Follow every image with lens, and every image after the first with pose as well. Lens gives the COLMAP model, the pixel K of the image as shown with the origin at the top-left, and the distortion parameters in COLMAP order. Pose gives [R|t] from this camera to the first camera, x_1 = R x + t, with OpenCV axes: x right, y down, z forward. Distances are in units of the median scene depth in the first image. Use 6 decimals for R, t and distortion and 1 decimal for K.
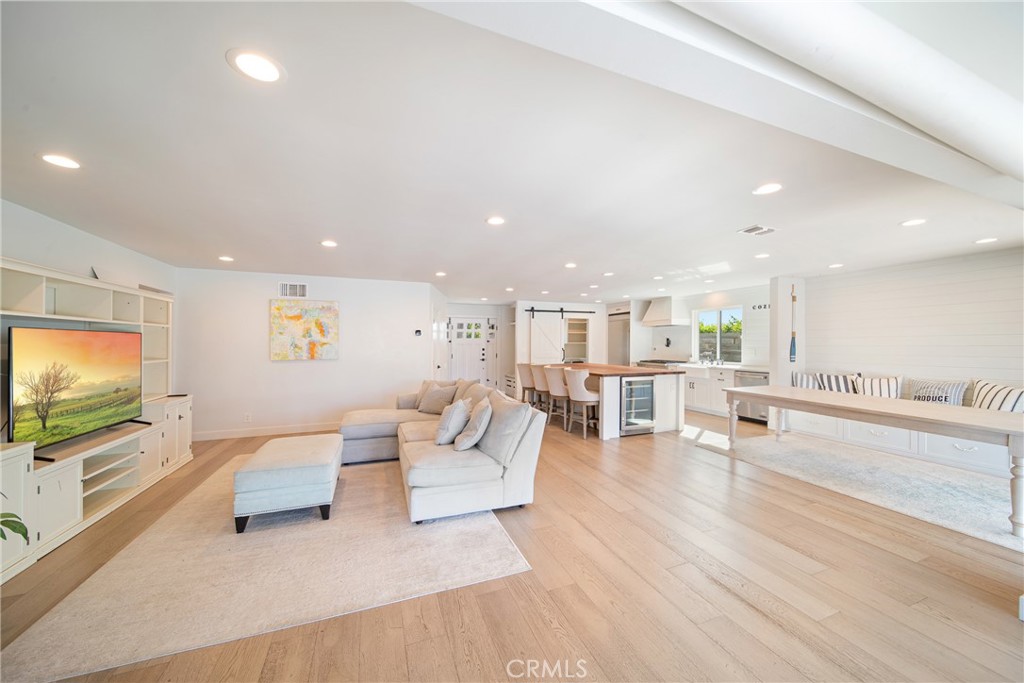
lens RADIAL K [[366.7, 0, 509.8], [0, 366.7, 345.3], [0, 0, 1]] dist [-0.000861, -0.000038]
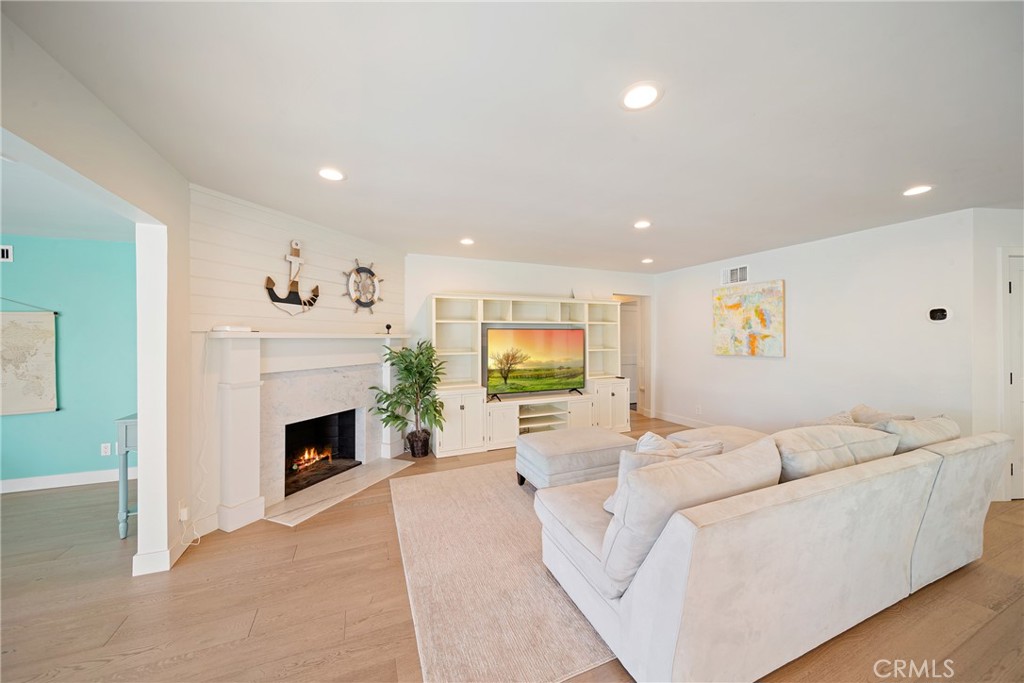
lens RADIAL K [[360.9, 0, 512.3], [0, 360.9, 337.5], [0, 0, 1]] dist [-0.000264, -0.000366]
pose [[0.047475, 0.000482, -0.998872, 0.242681], [-0.000791, 1.000000, 0.000445, -0.002016], [0.998872, 0.000769, 0.047475, 0.425095]]
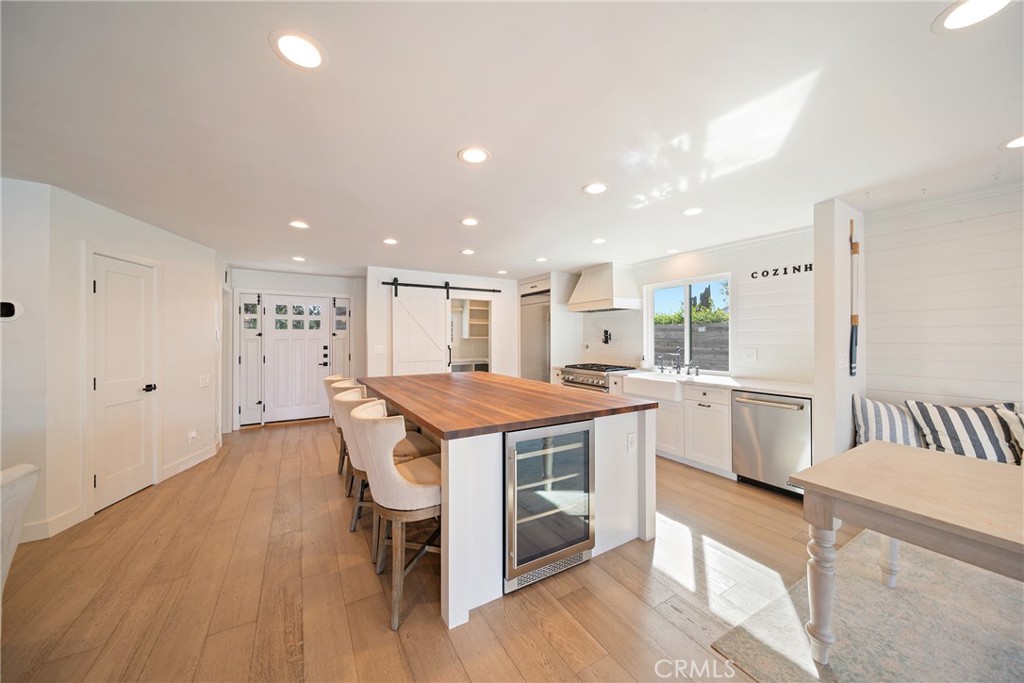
lens RADIAL K [[360.9, 0, 512.3], [0, 360.9, 337.5], [0, 0, 1]] dist [-0.000264, -0.000366]
pose [[0.983584, 0.001359, 0.180443, 0.225882], [-0.000066, 0.999974, -0.007169, -0.003118], [-0.180449, 0.007039, 0.983559, 0.594127]]
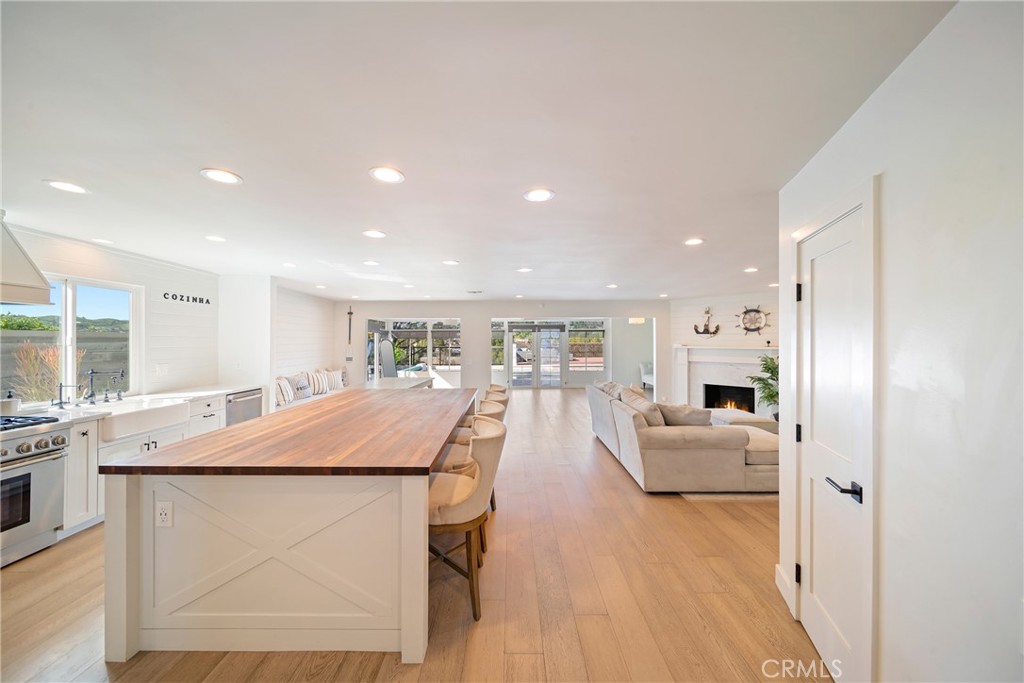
lens RADIAL K [[359.1, 0, 512.0], [0, 359.1, 341.5], [0, 0, 1]] dist [-0.000485, -0.000056]
pose [[-0.938598, 0.002387, 0.345006, -0.102723], [0.003143, 0.999994, 0.001631, -0.029423], [-0.345000, 0.002615, -0.938599, 1.568667]]
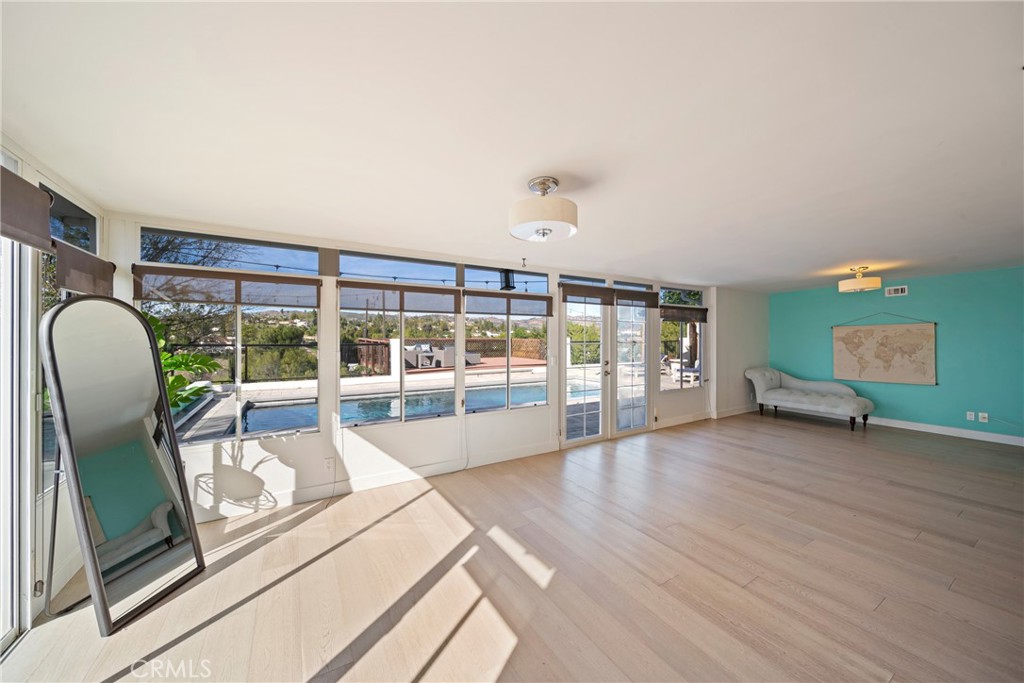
lens RADIAL K [[366.7, 0, 509.8], [0, 366.7, 345.3], [0, 0, 1]] dist [-0.000861, -0.000038]
pose [[-0.982870, 0.001791, -0.184294, 0.852940], [-0.001599, 0.999832, 0.018244, -0.000035], [0.184296, 0.018226, -0.982702, 0.438900]]
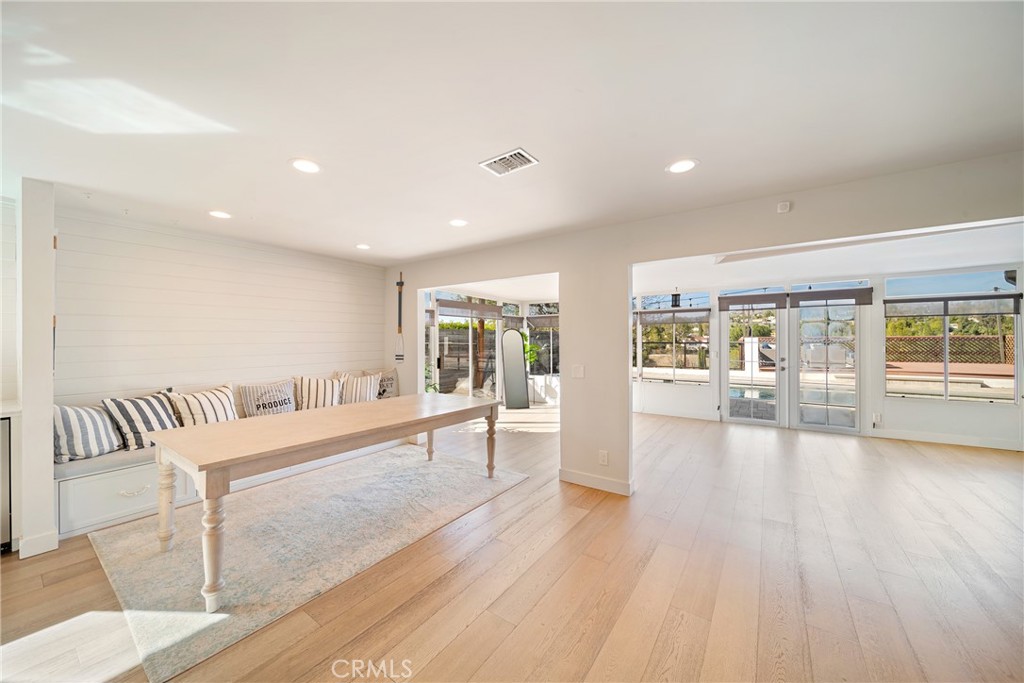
lens RADIAL K [[364.2, 0, 513.4], [0, 364.2, 337.9], [0, 0, 1]] dist [-0.000115, -0.000155]
pose [[-0.568956, 0.004968, 0.822353, 0.084638], [0.007302, 0.999973, -0.000990, -0.005201], [-0.822336, 0.005441, -0.568976, 0.775262]]
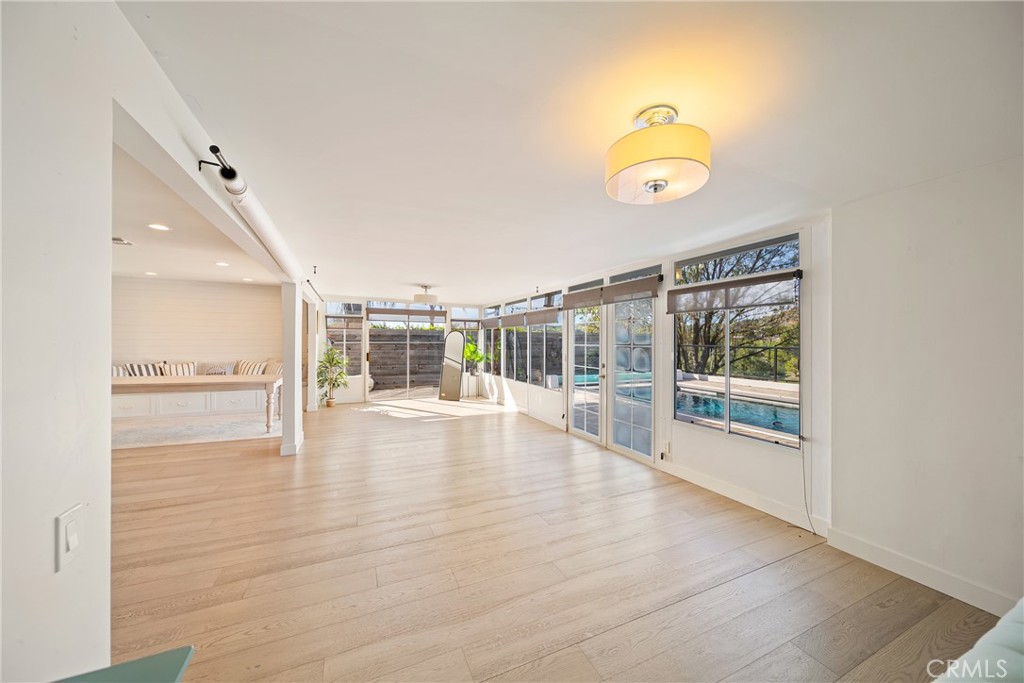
lens RADIAL K [[359.1, 0, 512.0], [0, 359.1, 341.5], [0, 0, 1]] dist [-0.000485, -0.000056]
pose [[-0.059877, -0.004558, 0.998195, -0.315391], [-0.002993, 0.999986, 0.004386, -0.001142], [-0.998201, -0.002725, -0.059890, -0.107984]]
